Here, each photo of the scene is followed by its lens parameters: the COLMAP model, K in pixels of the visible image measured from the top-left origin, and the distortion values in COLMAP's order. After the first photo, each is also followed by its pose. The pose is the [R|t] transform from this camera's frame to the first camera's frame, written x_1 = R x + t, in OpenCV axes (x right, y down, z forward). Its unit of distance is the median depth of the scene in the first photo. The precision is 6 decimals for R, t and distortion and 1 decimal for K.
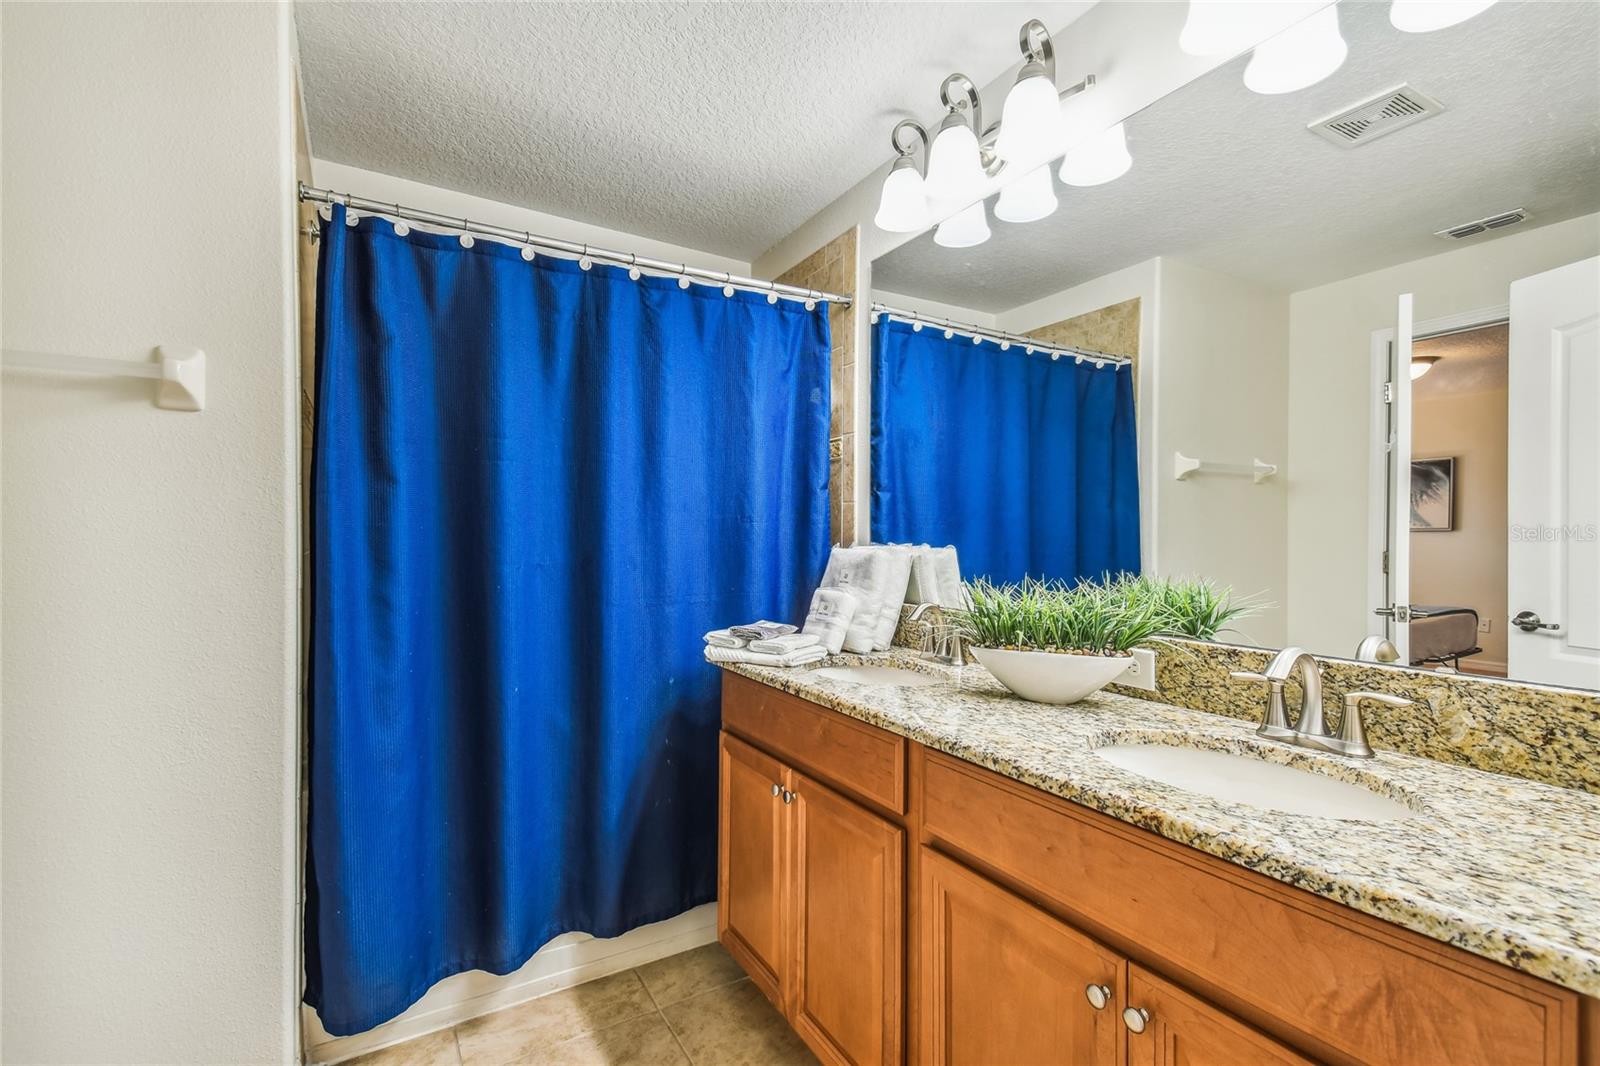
lens RADIAL K [[725.6, 0, 787.4], [0, 725.6, 538.7], [0, 0, 1]] dist [0.059602, -0.026326]
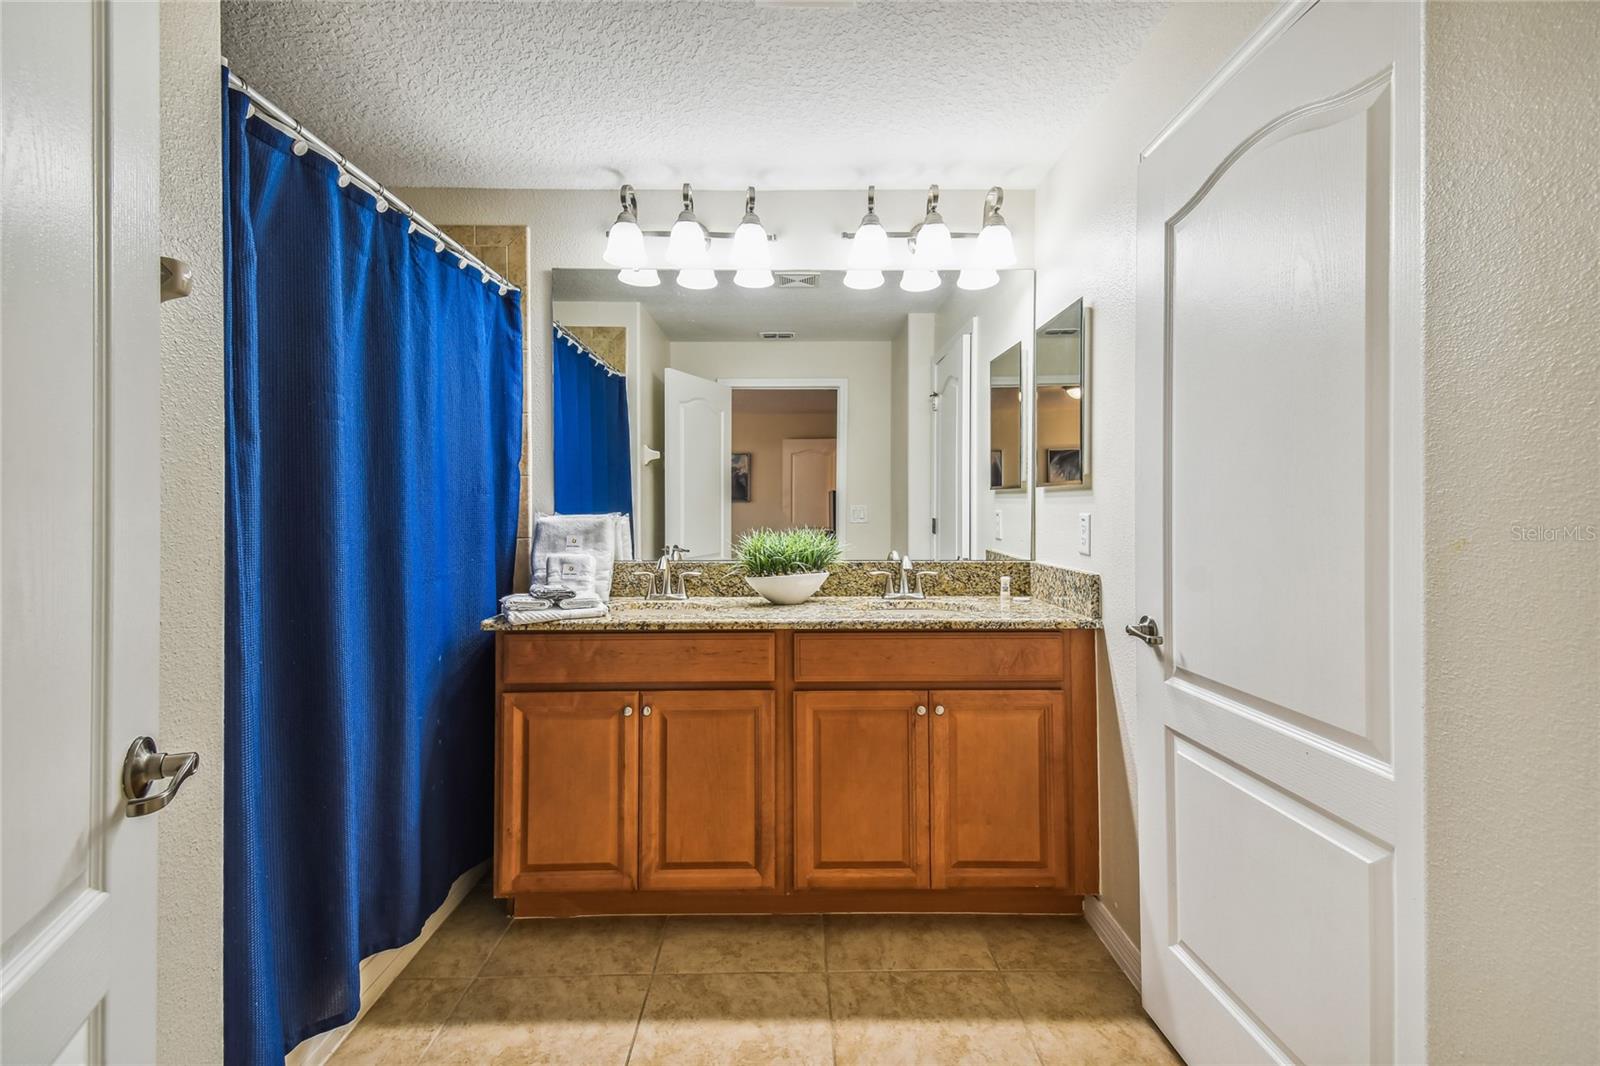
lens RADIAL K [[726.6, 0, 808.2], [0, 726.6, 500.4], [0, 0, 1]] dist [0.055775, -0.024685]
pose [[0.482286, 0.002710, 0.876009, -0.927122], [0.003057, 0.999984, -0.004777, -0.009044], [-0.876008, 0.004982, 0.482270, 0.121849]]
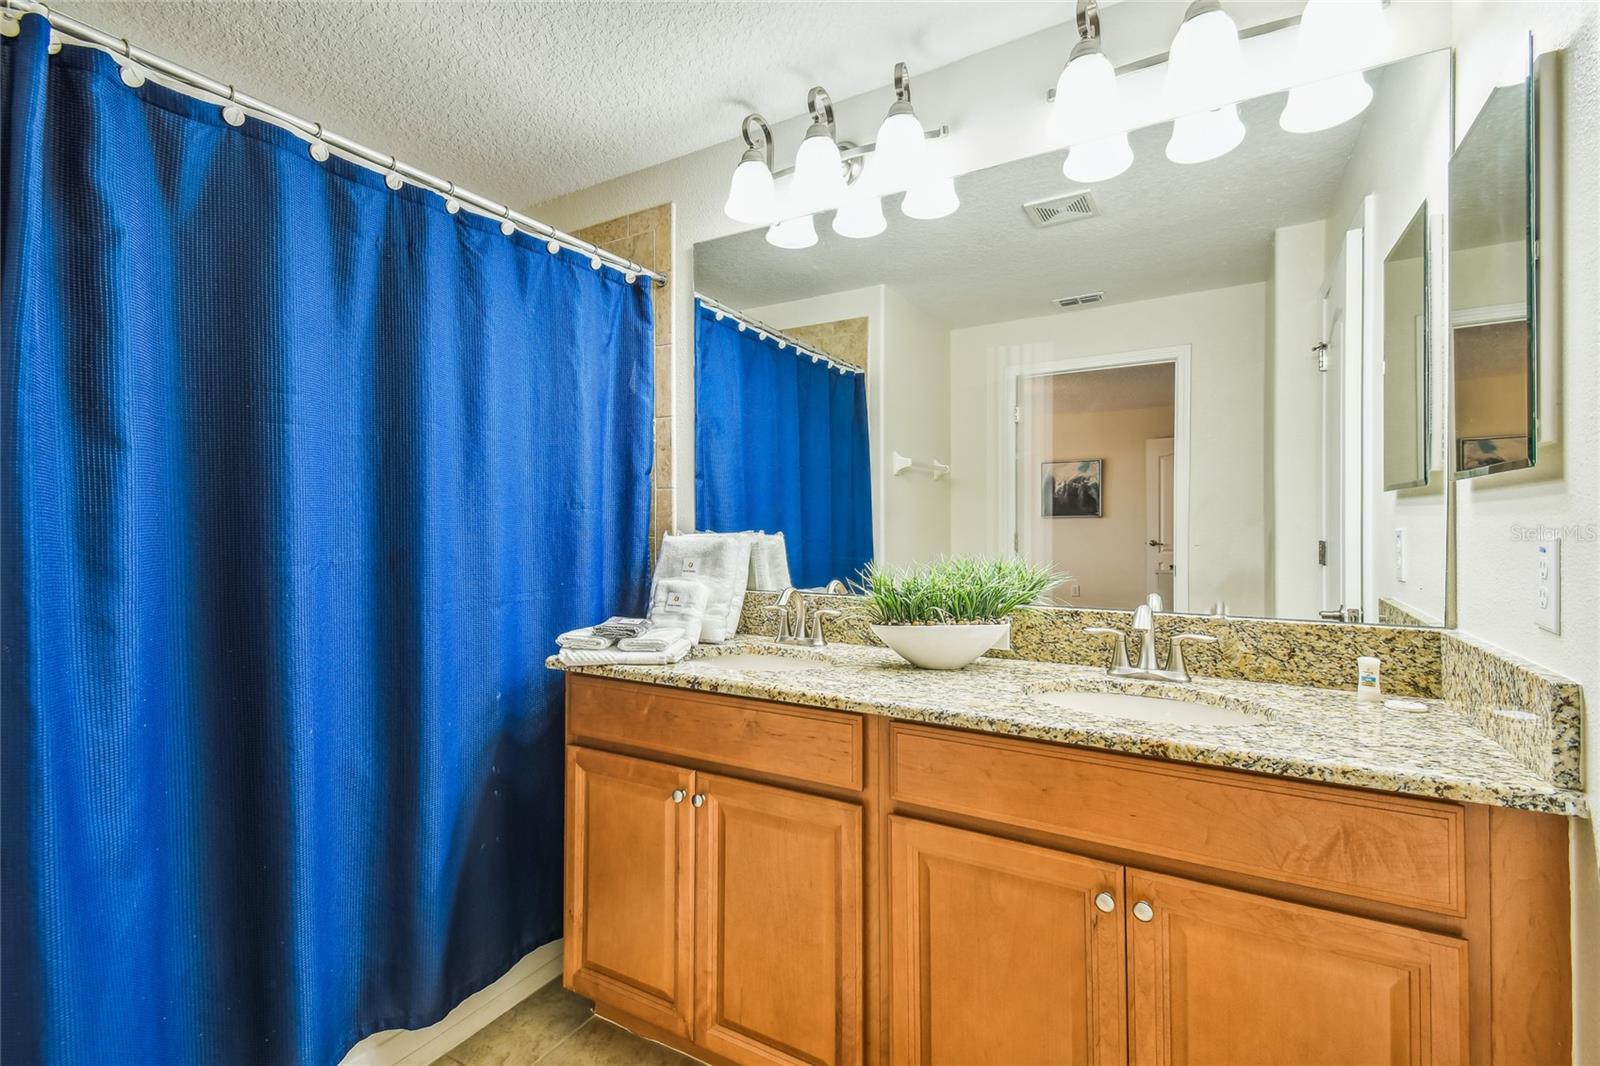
lens RADIAL K [[728.9, 0, 792.5], [0, 728.9, 520.7], [0, 0, 1]] dist [0.055850, -0.025873]
pose [[0.870864, -0.002904, 0.491515, -0.336192], [0.006795, 0.999958, -0.006131, -0.000658], [-0.491477, 0.008679, 0.870847, 0.104916]]
